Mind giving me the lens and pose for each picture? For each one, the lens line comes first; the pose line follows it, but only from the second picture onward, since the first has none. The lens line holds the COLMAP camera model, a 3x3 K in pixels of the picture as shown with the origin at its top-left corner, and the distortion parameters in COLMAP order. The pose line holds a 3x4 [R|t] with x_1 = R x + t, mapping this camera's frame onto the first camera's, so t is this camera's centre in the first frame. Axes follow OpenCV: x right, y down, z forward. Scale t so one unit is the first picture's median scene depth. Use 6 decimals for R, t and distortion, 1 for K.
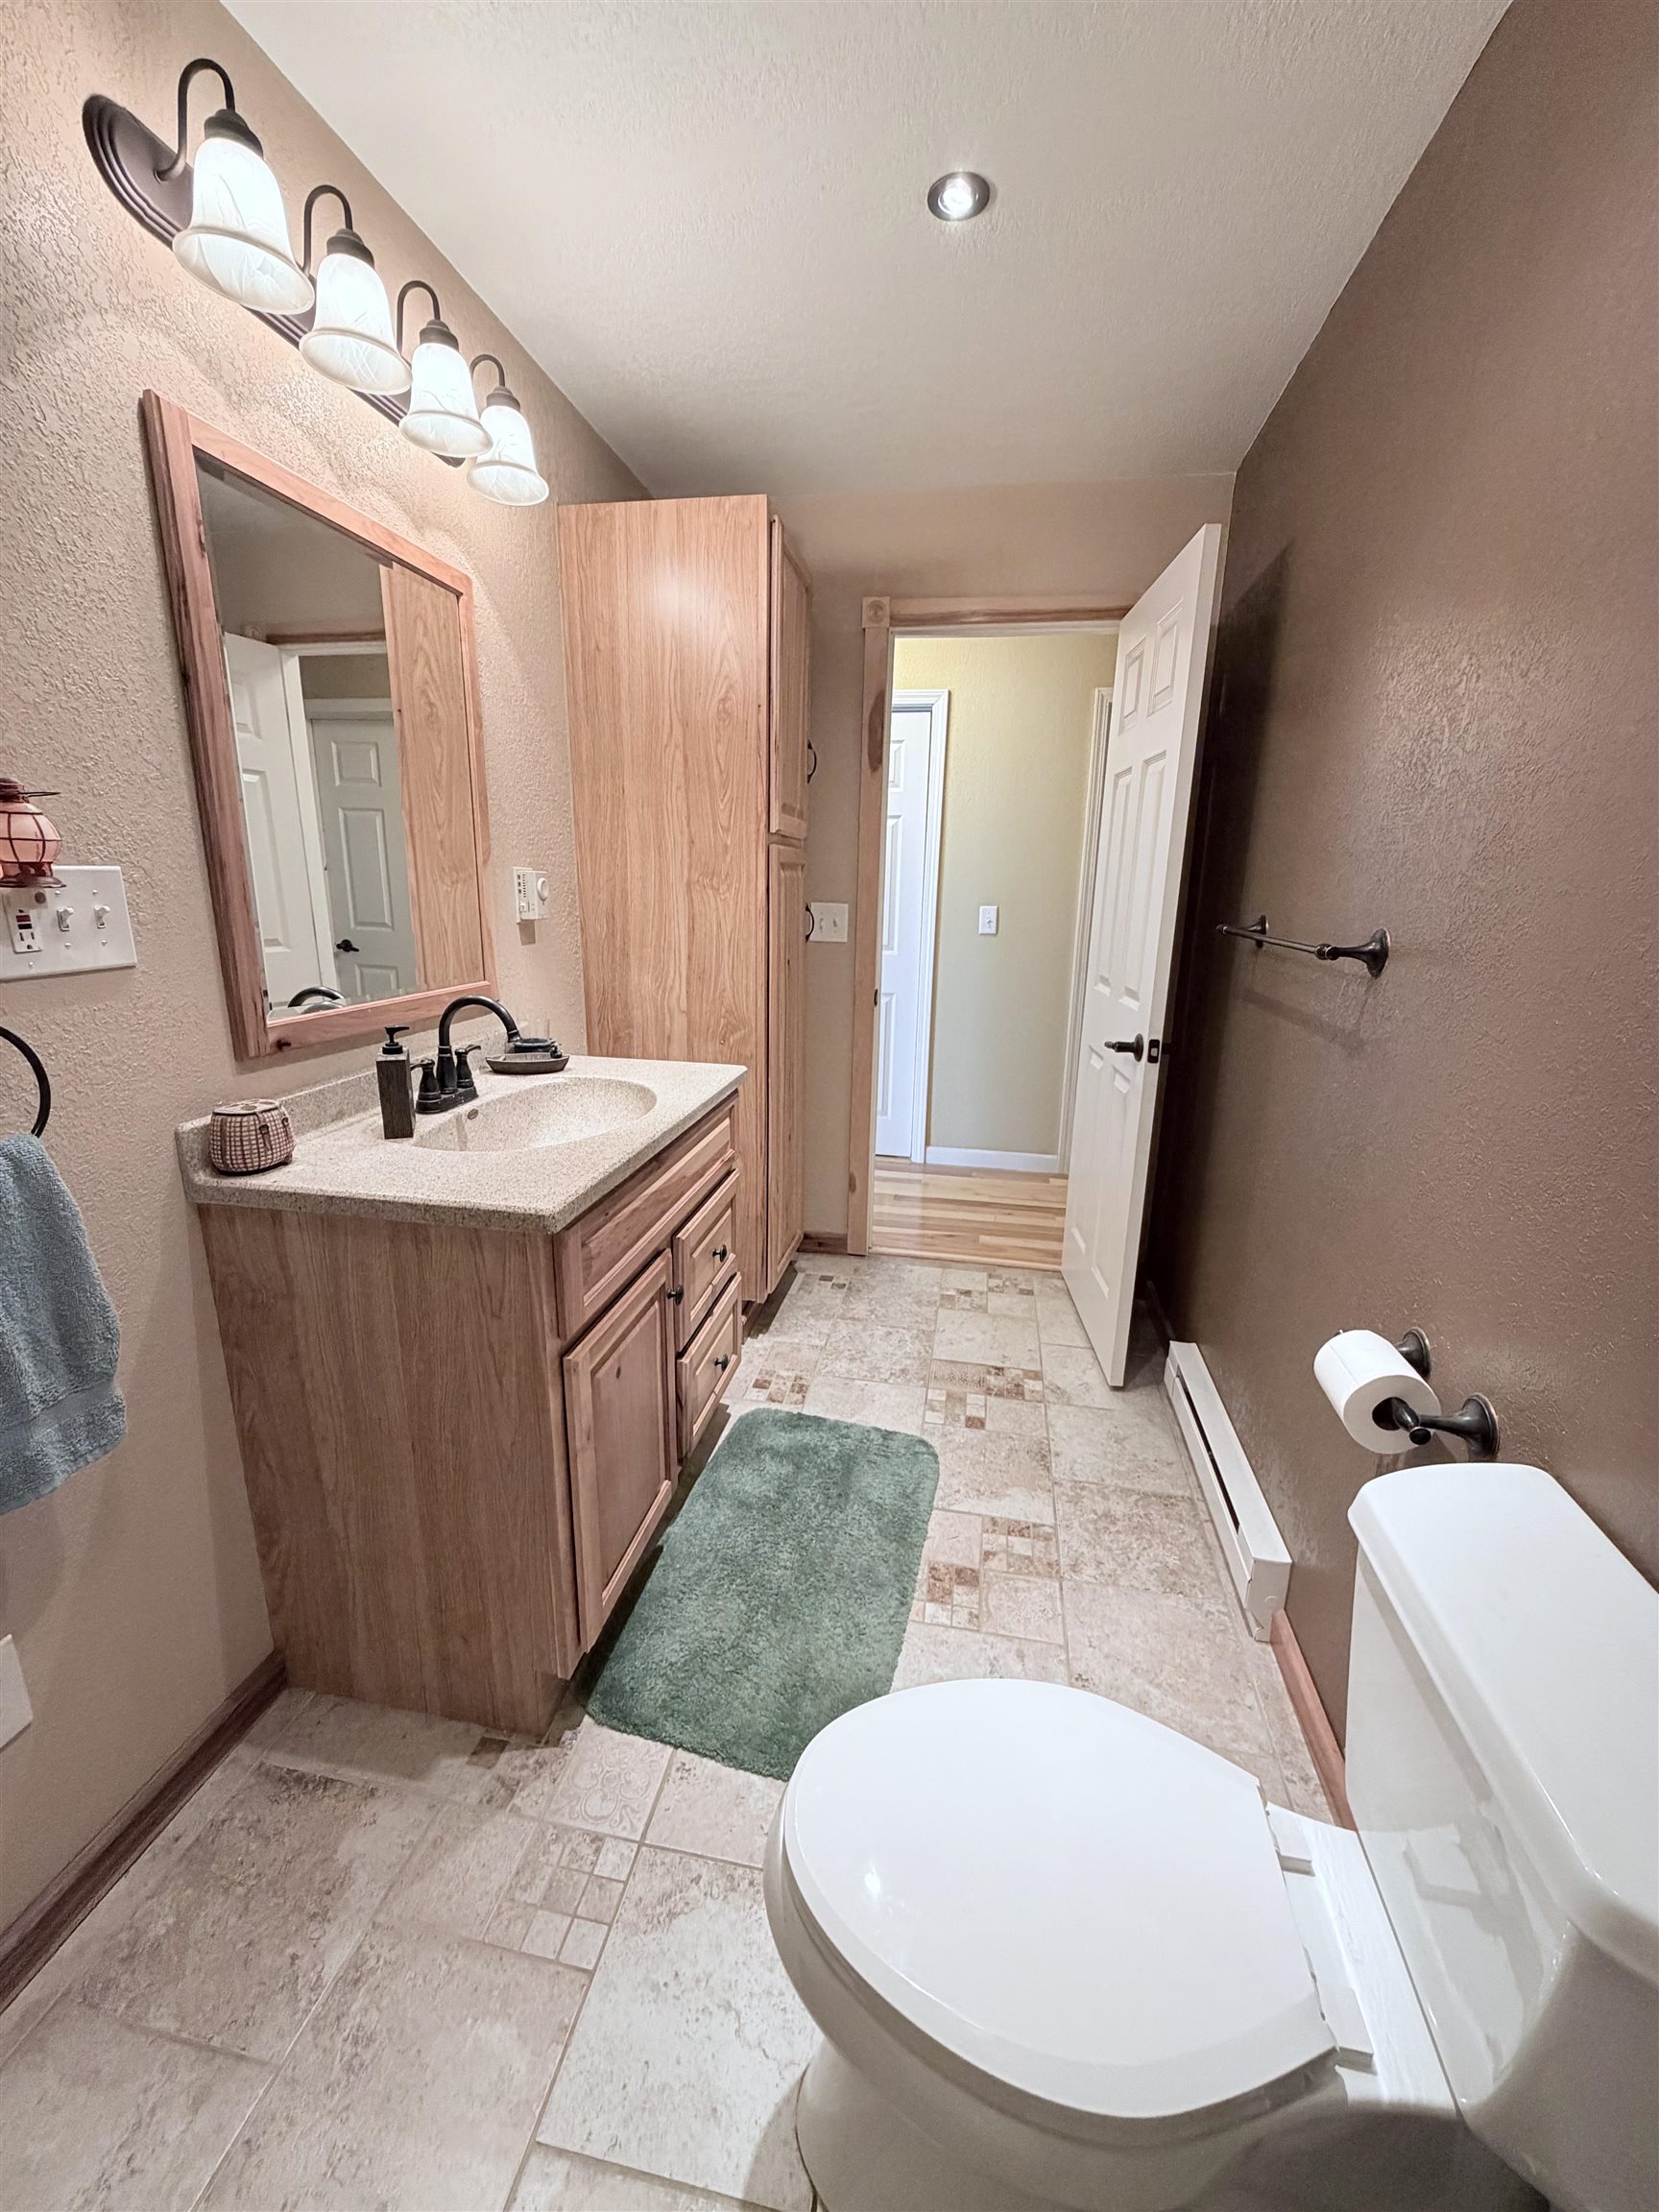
lens RADIAL K [[886.0, 0, 829.5], [0, 886.0, 1106.0], [0, 0, 1]] dist [-0.001534, -0.000241]
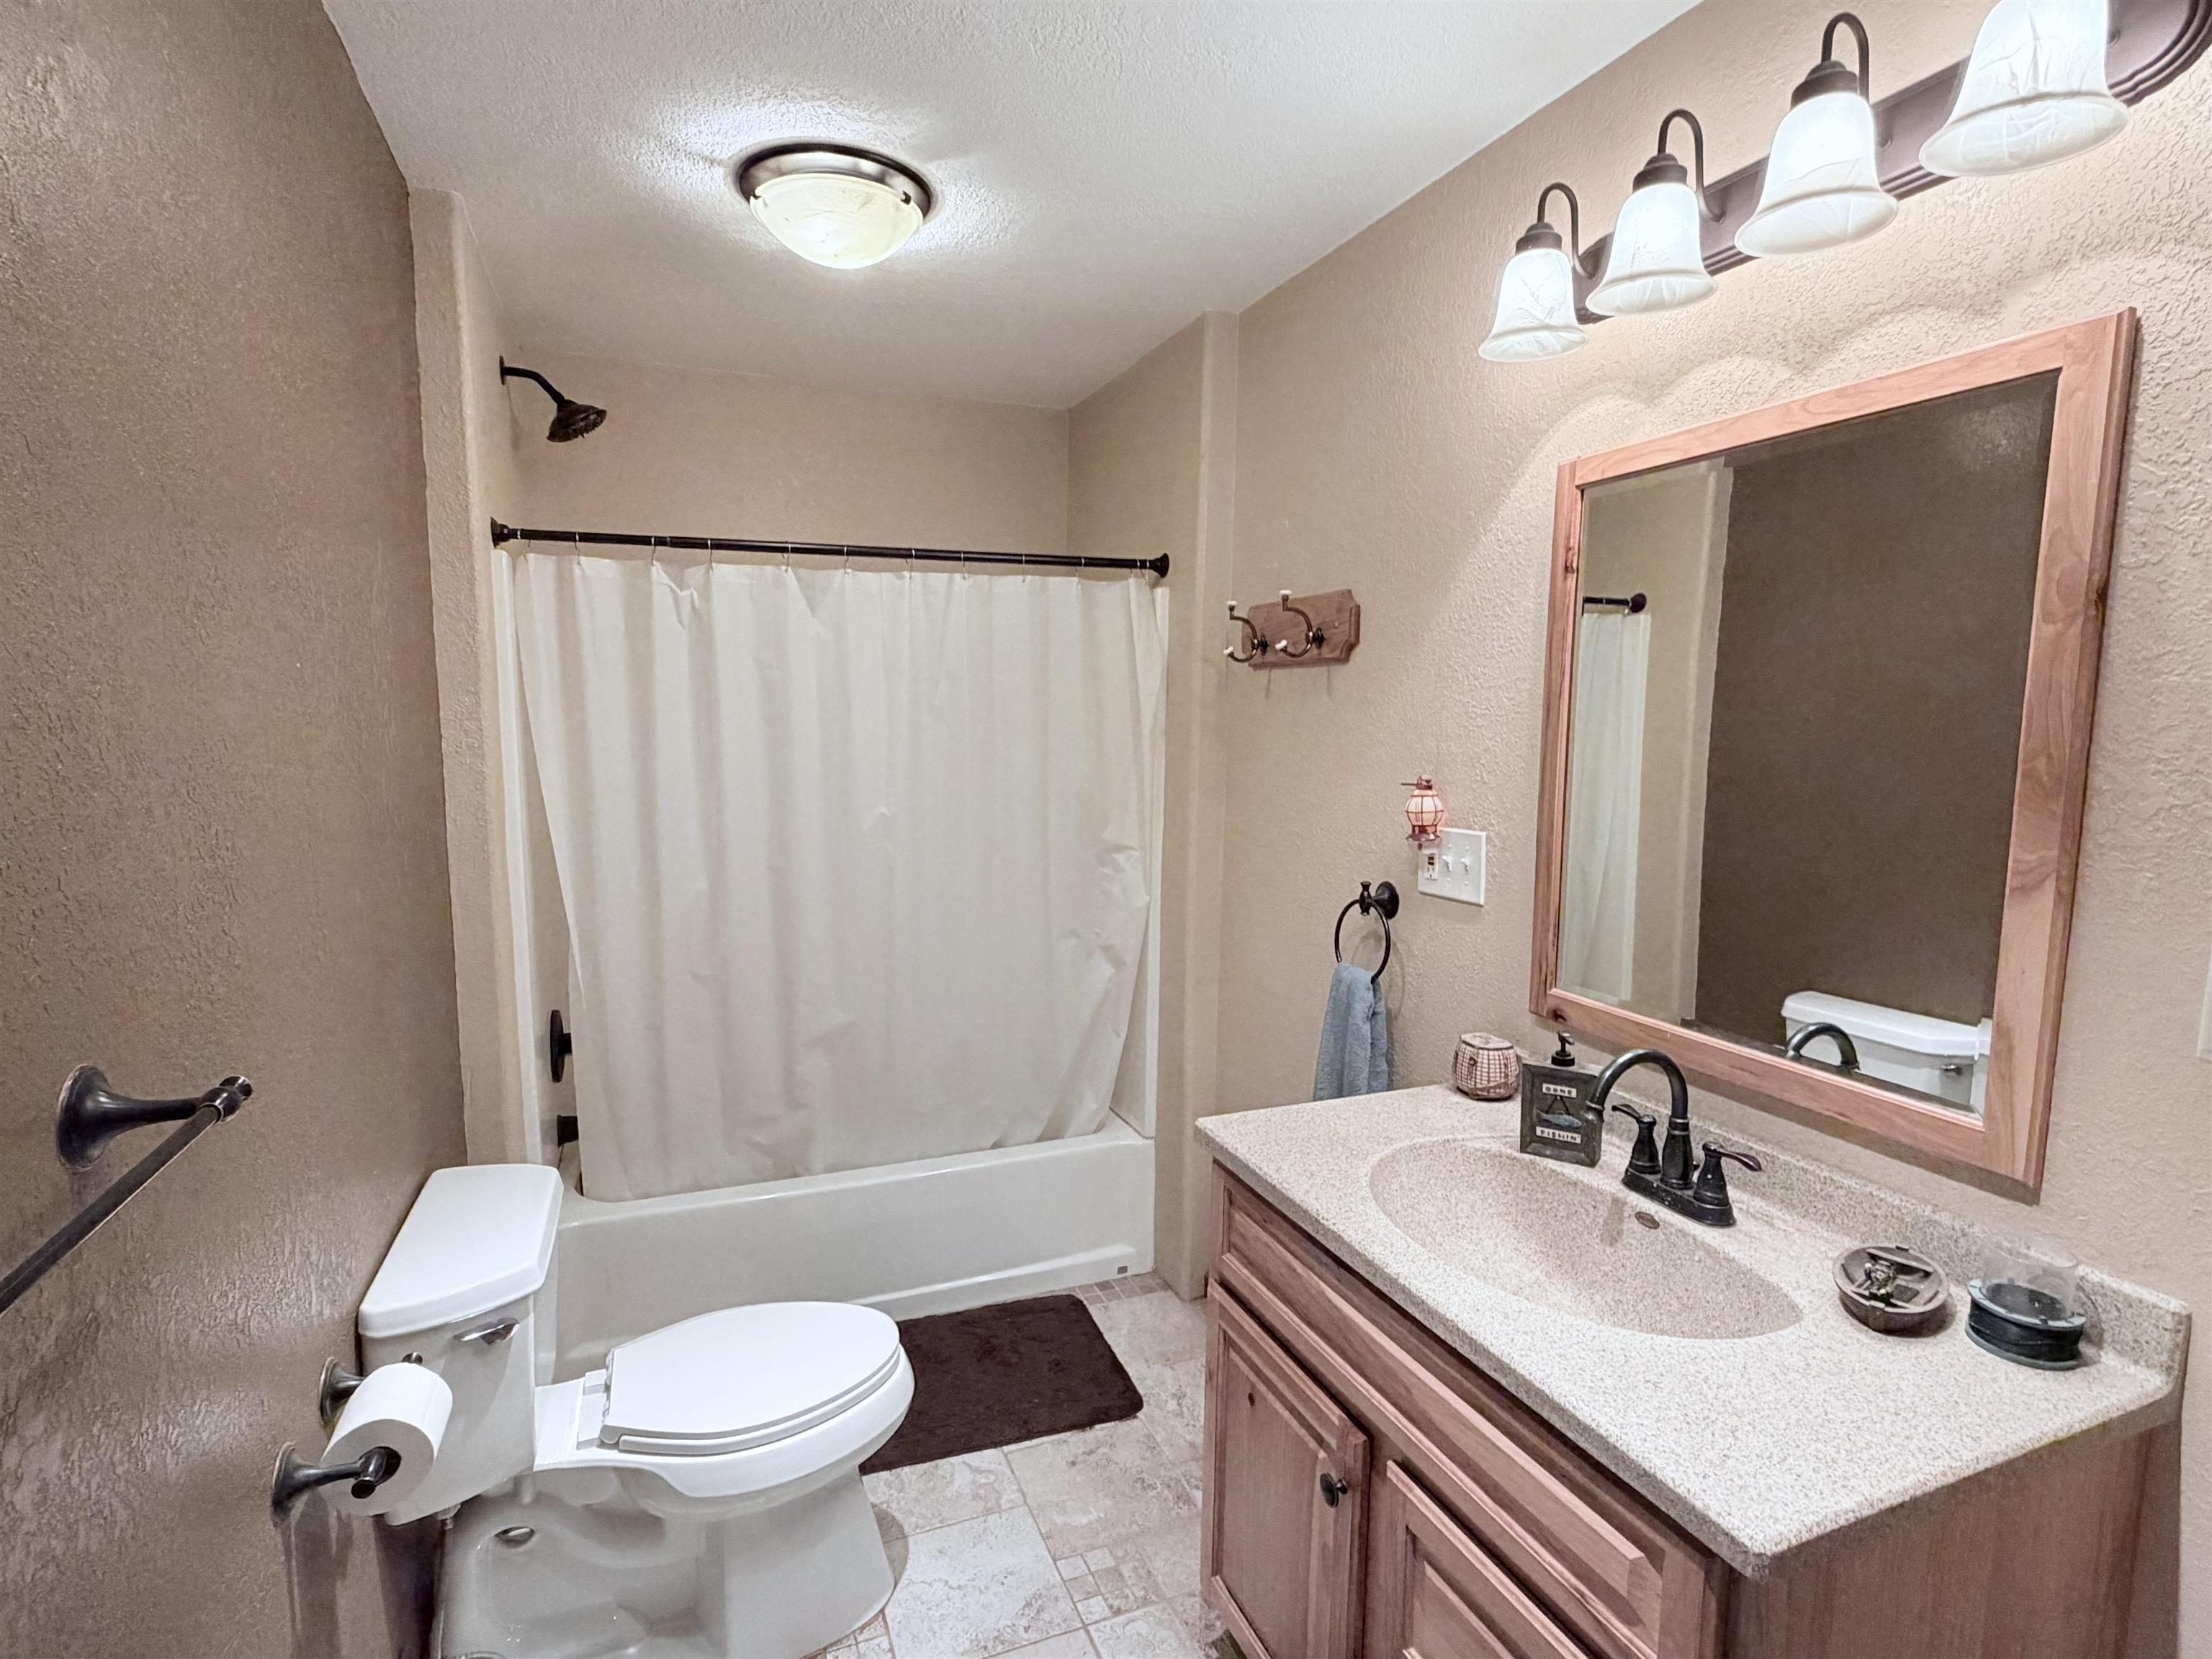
lens RADIAL K [[1127.6, 0, 1106.0], [0, 1127.6, 829.5], [0, 0, 1]] dist [-0.000024, -0.000095]
pose [[-0.845921, 0.030528, -0.532434, 0.532529], [-0.157648, 0.939431, 0.304331, -0.630651], [0.509475, 0.341377, -0.789872, 1.837785]]
